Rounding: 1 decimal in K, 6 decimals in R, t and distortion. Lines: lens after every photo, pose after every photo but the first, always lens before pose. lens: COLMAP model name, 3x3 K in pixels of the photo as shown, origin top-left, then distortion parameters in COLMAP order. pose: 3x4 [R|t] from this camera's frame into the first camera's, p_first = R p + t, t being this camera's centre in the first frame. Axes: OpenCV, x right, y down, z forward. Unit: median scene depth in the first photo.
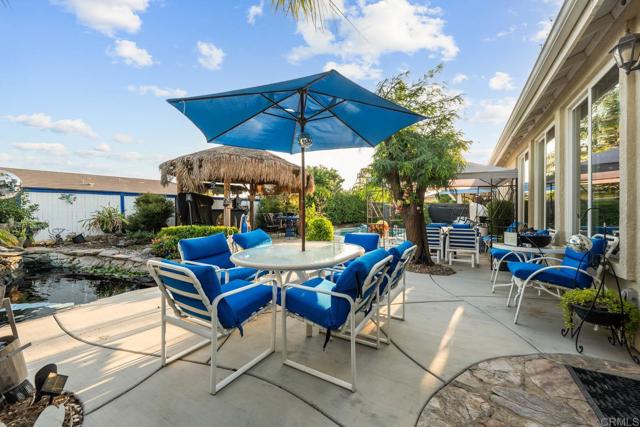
lens RADIAL K [[254.5, 0, 320.0], [0, 254.5, 213.5], [0, 0, 1]] dist [0.000551, -0.000018]
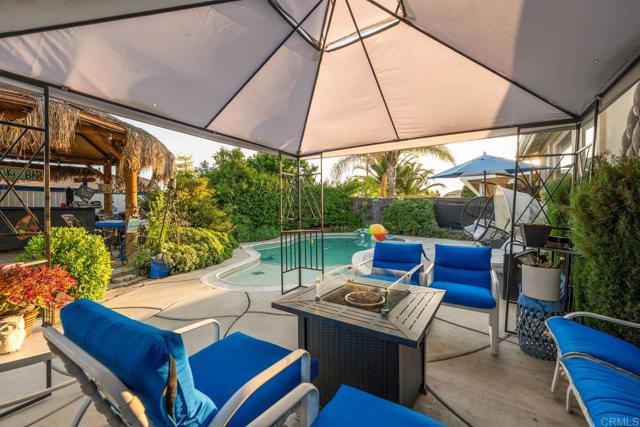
lens RADIAL K [[254.5, 0, 320.0], [0, 254.5, 213.5], [0, 0, 1]] dist [0.000551, -0.000018]
pose [[0.997771, -0.000266, -0.066726, 0.280977], [0.000365, 0.999999, 0.001463, -0.003732], [0.066726, -0.001484, 0.997770, 0.480136]]
